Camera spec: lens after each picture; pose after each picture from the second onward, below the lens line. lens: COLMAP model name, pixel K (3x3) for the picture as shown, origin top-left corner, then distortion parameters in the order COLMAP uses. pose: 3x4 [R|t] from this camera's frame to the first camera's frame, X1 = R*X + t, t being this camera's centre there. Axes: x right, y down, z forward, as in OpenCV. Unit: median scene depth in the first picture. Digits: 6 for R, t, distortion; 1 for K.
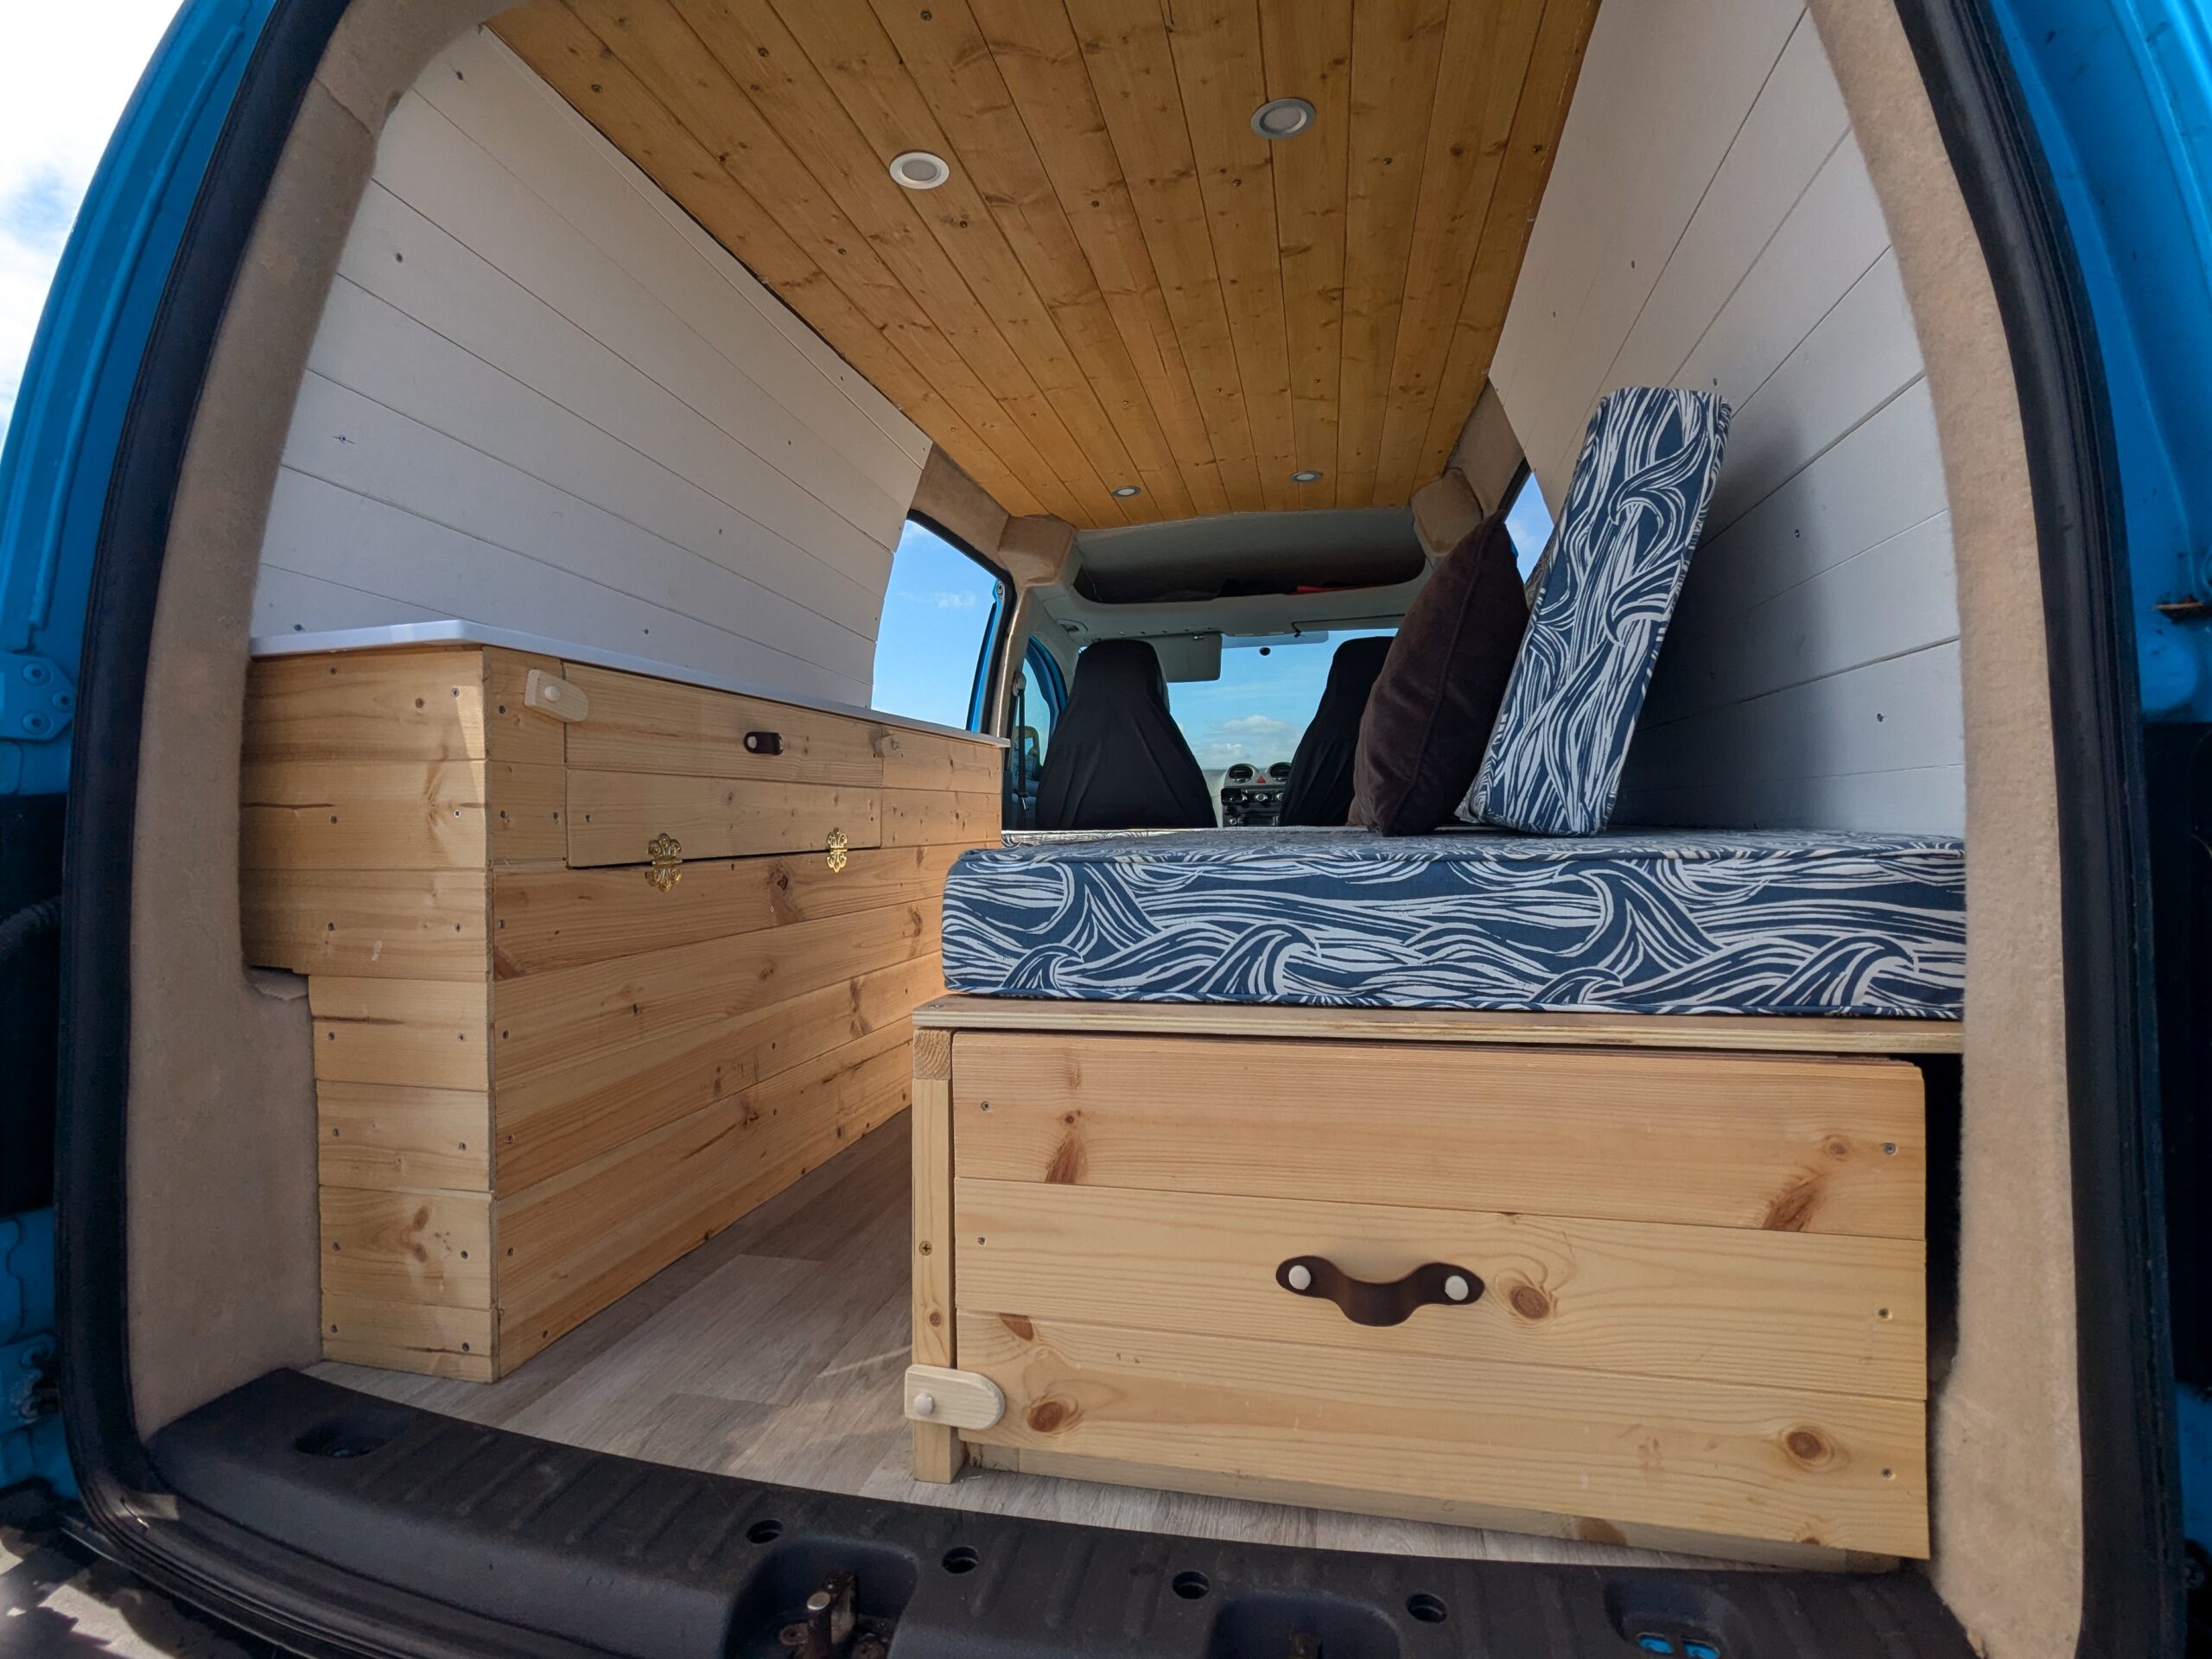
lens RADIAL K [[1034.9, 0, 1106.0], [0, 1034.9, 829.5], [0, 0, 1]] dist [-0.003970, 0.001141]
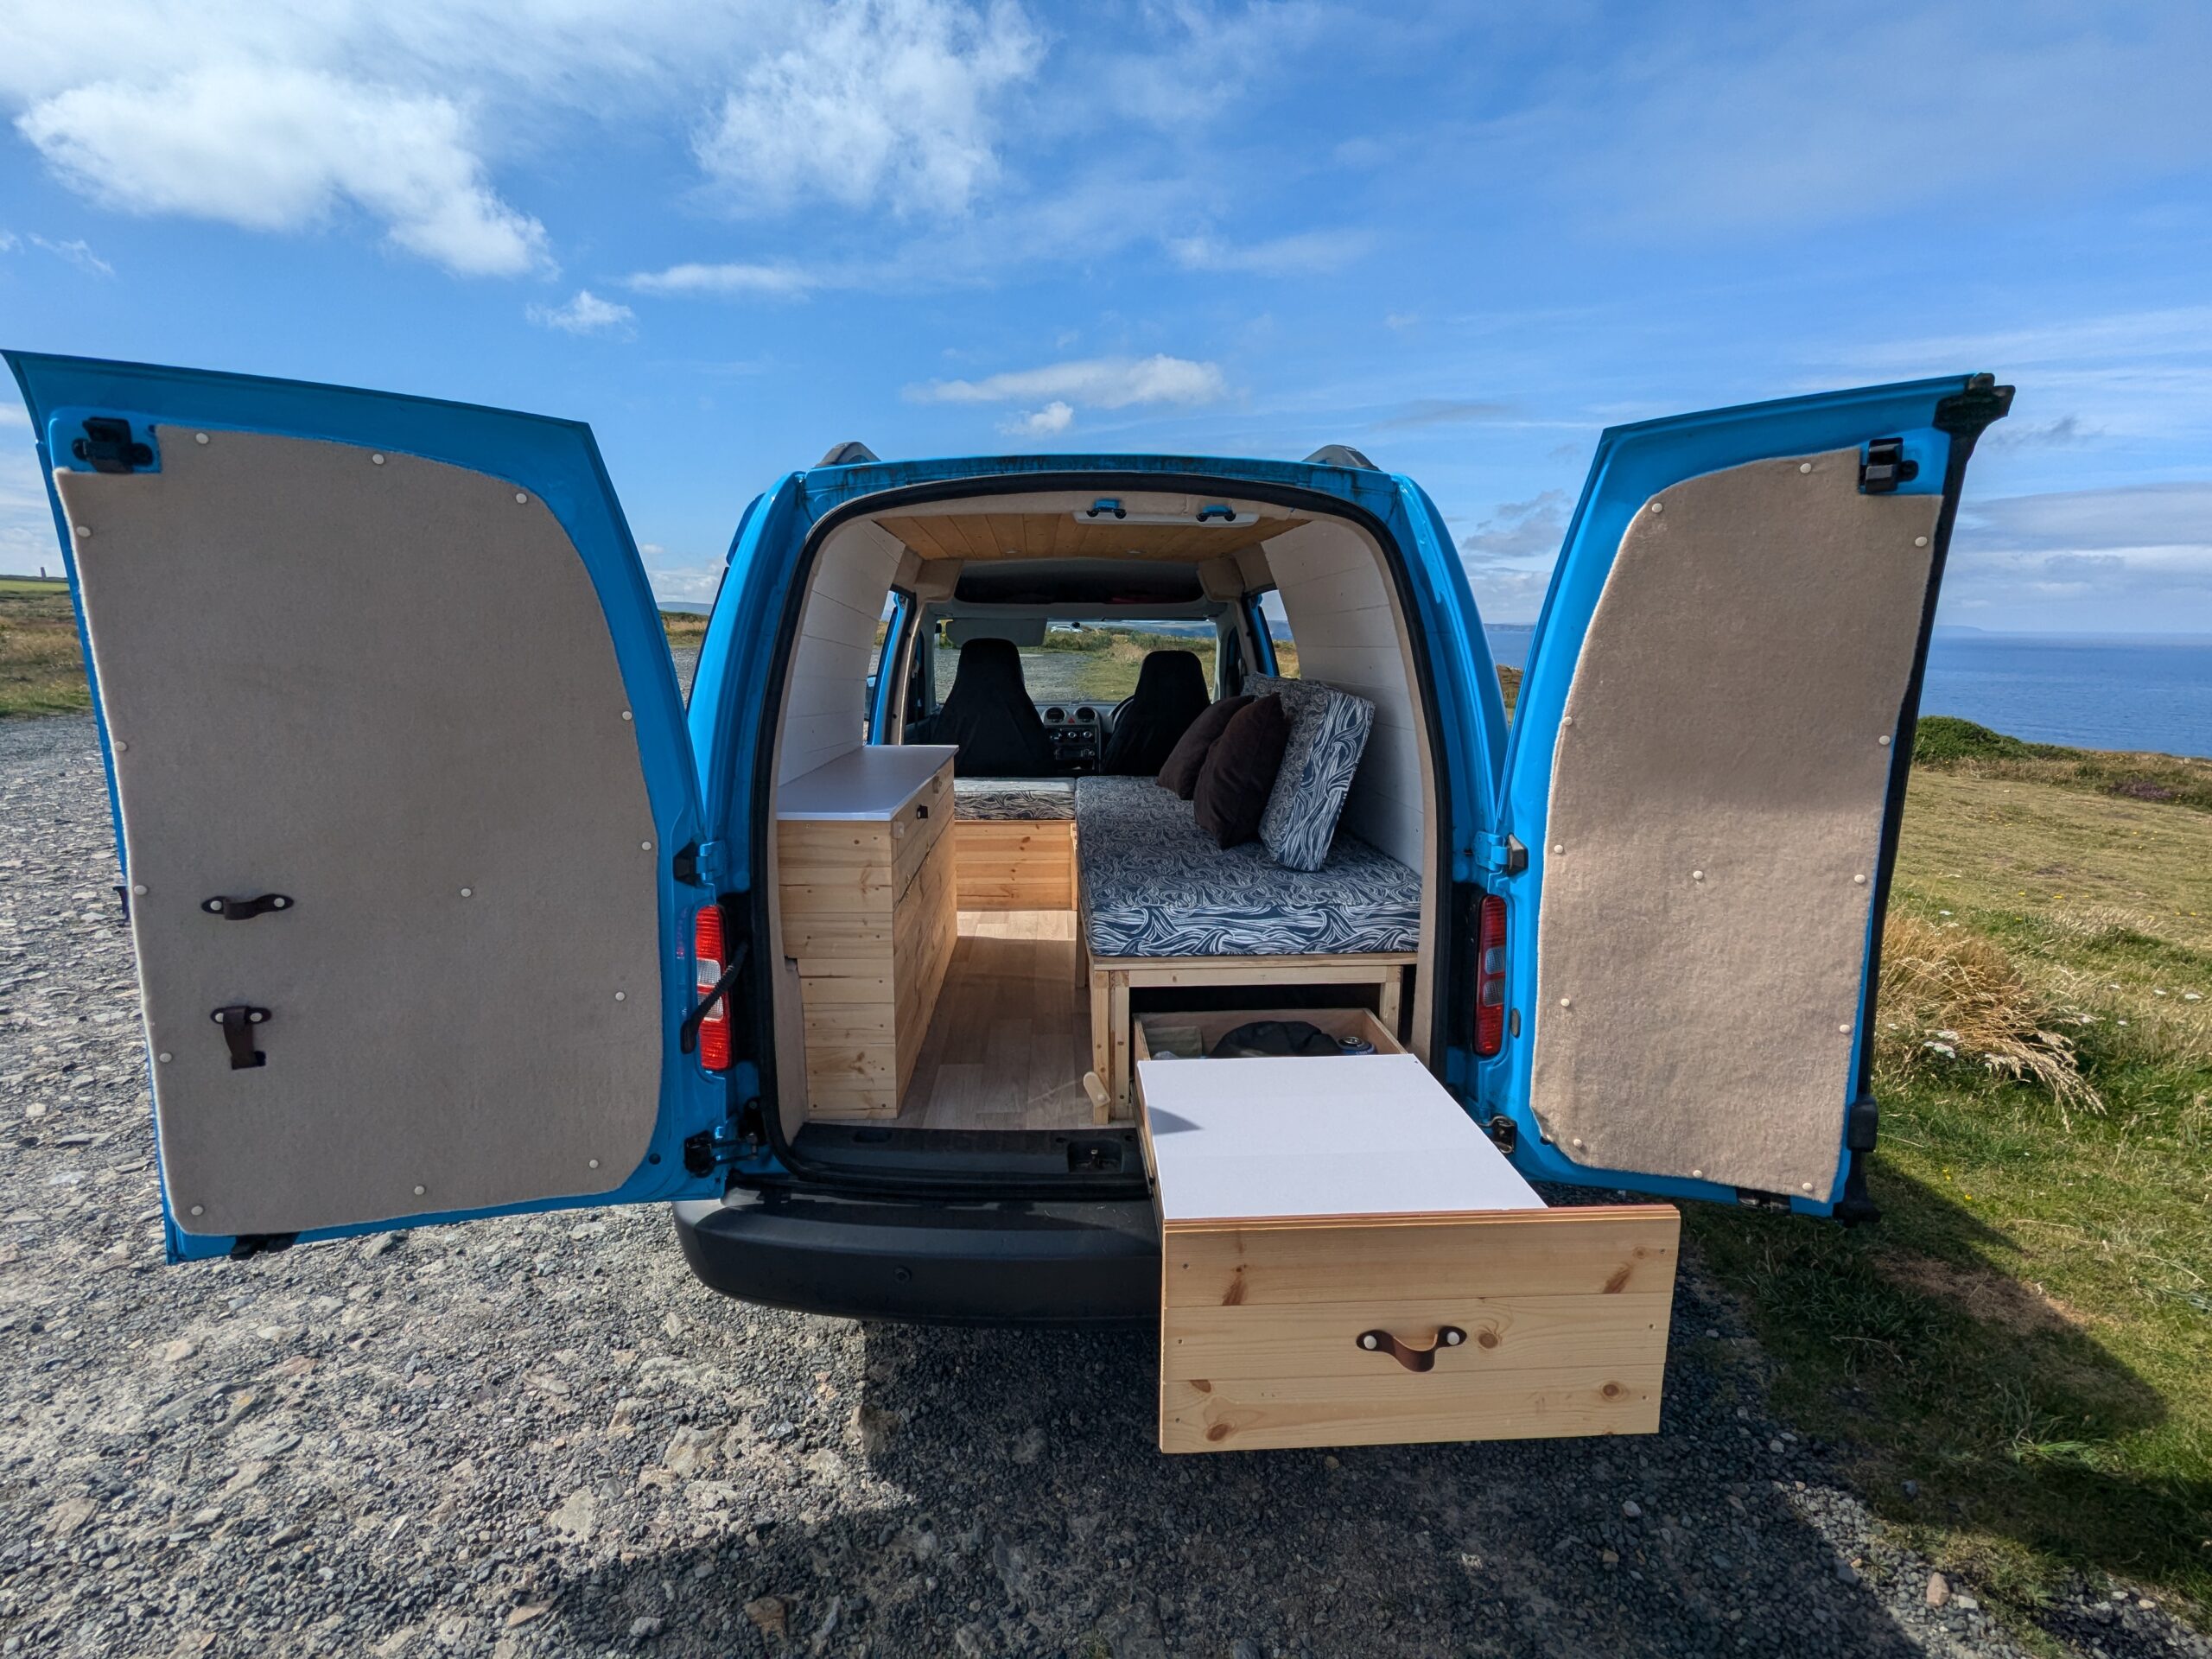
lens RADIAL K [[1022.0, 0, 1101.9], [0, 1022.0, 822.9], [0, 0, 1]] dist [-0.000906, 0.000198]
pose [[0.964155, -0.027944, 0.263863, -0.811560], [-0.011876, 0.988898, 0.148123, -0.559542], [-0.265072, -0.145947, 0.953119, -1.436487]]
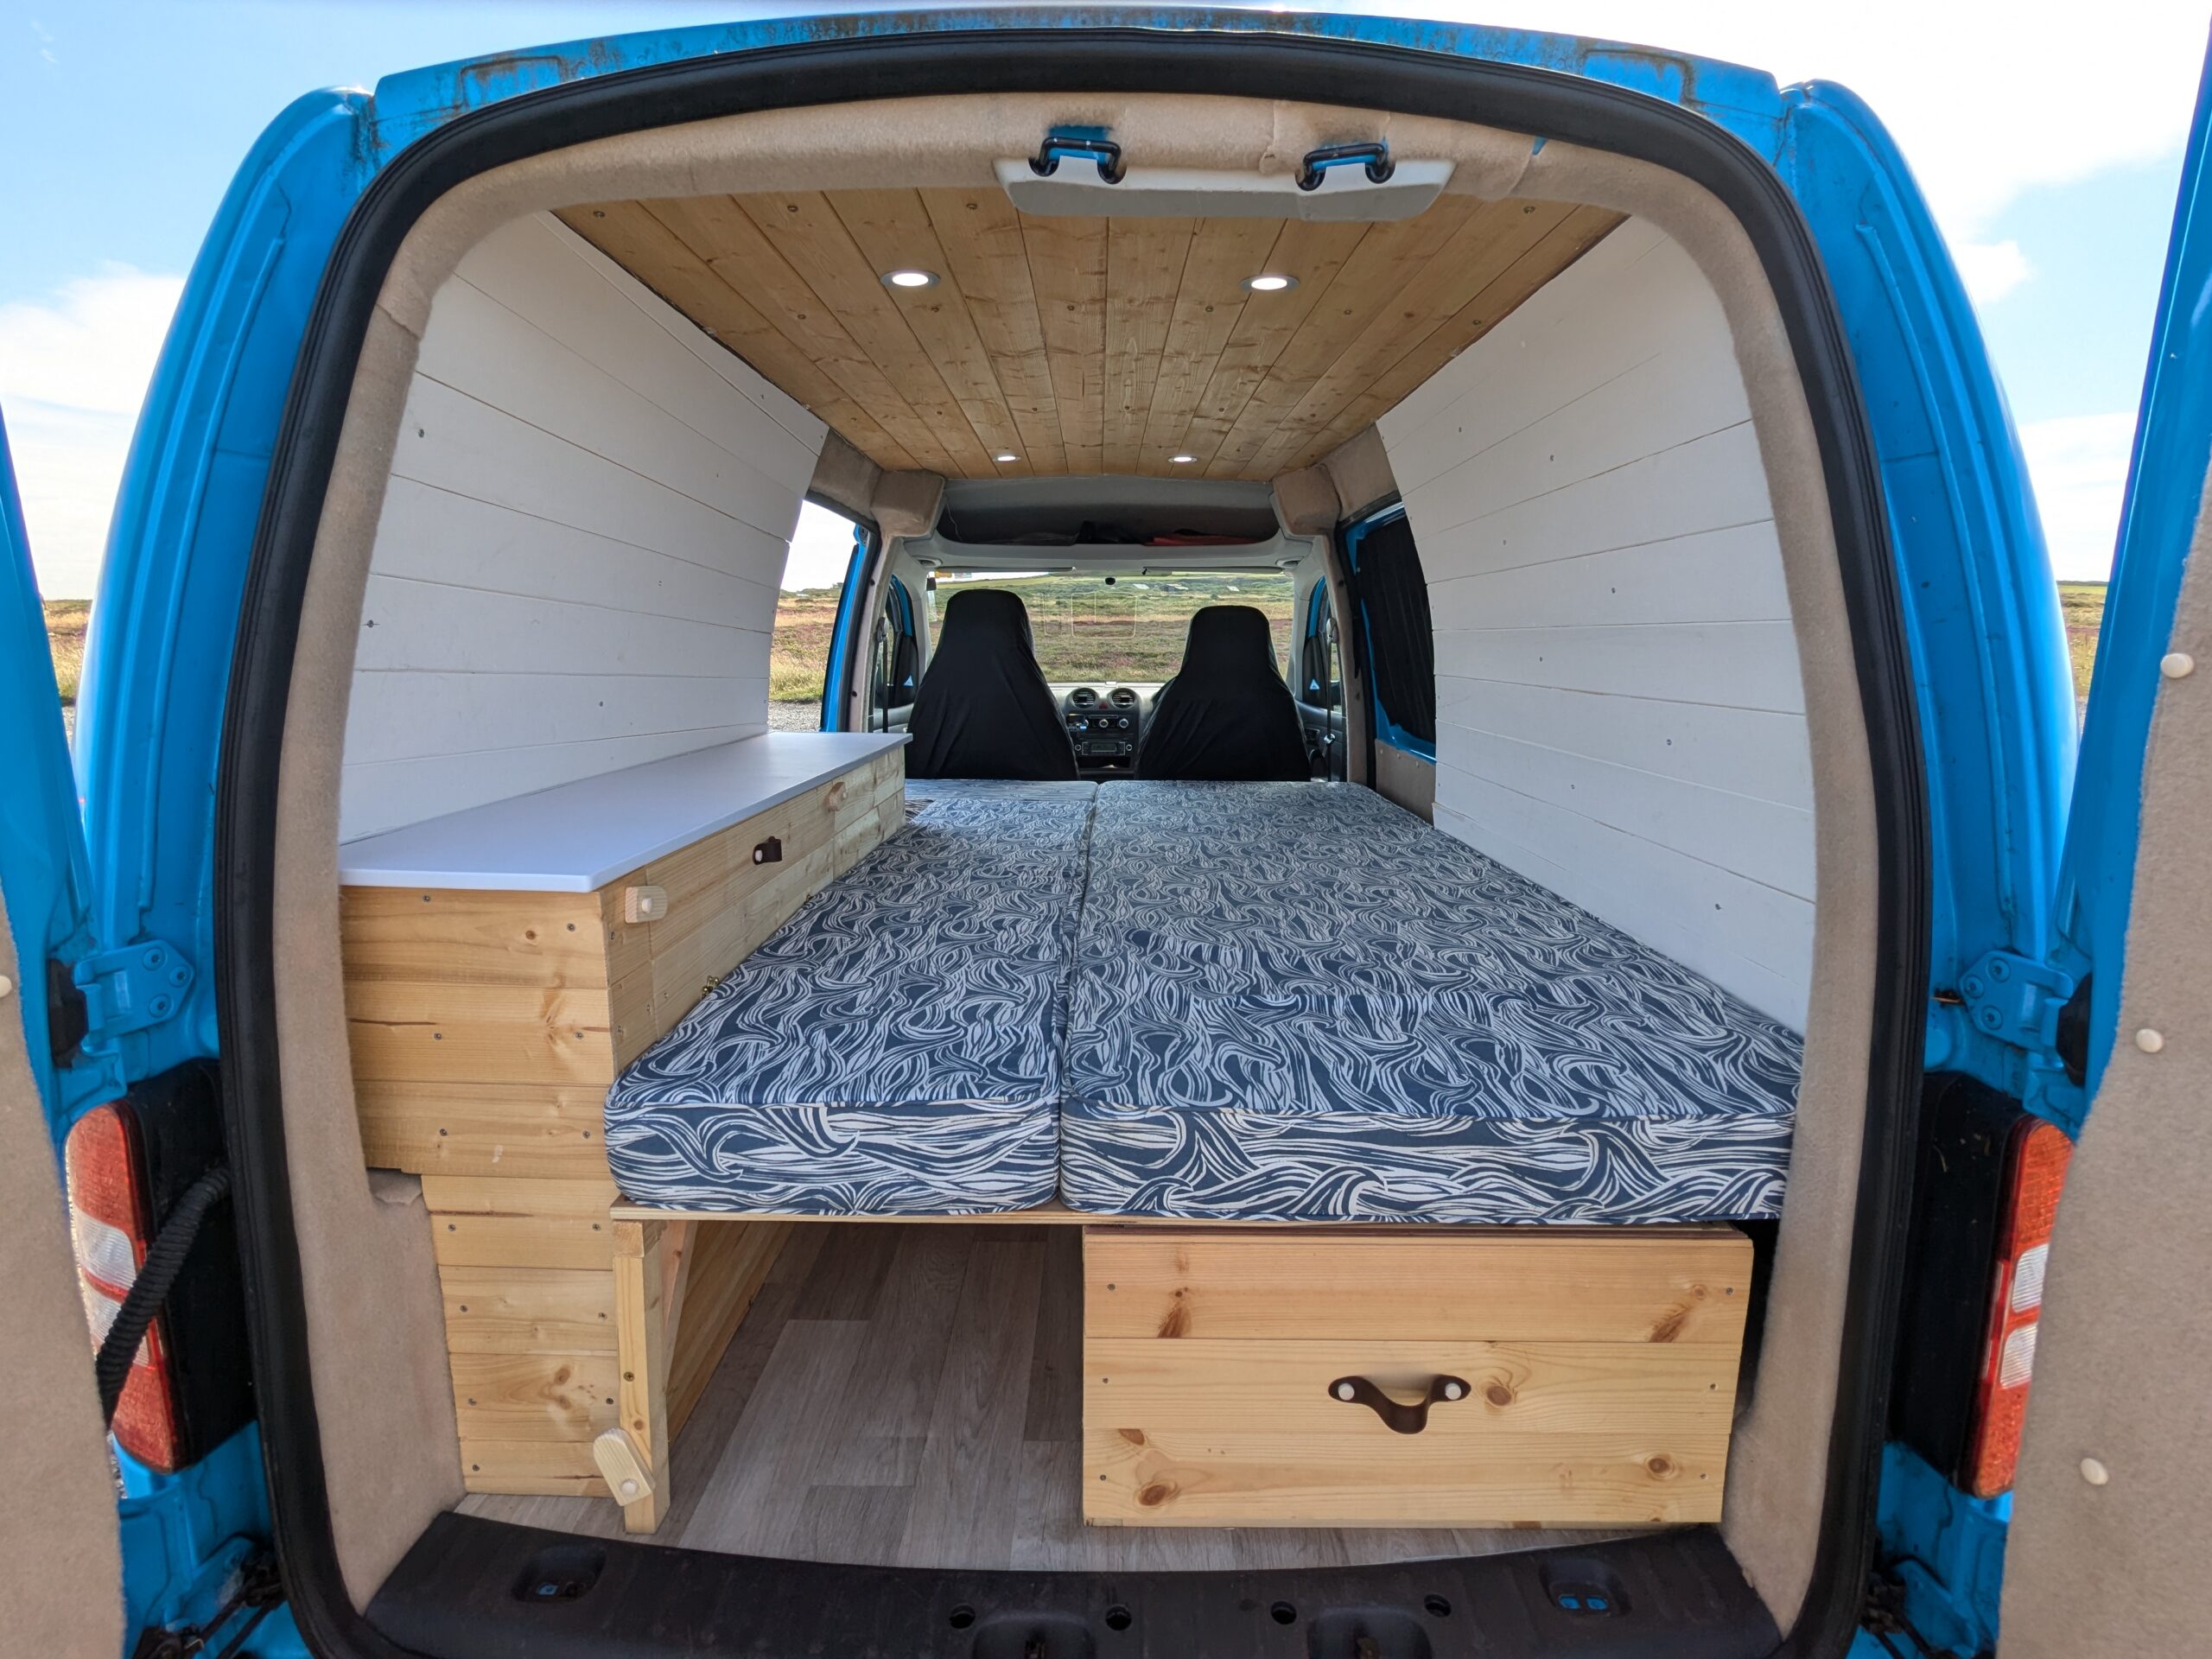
lens RADIAL K [[1034.9, 0, 1106.0], [0, 1034.9, 829.5], [0, 0, 1]] dist [-0.003970, 0.001141]
pose [[0.977033, -0.015180, 0.212545, -0.347367], [-0.019215, 0.987120, 0.158824, -0.445882], [-0.212218, -0.159261, 0.964157, -0.132384]]
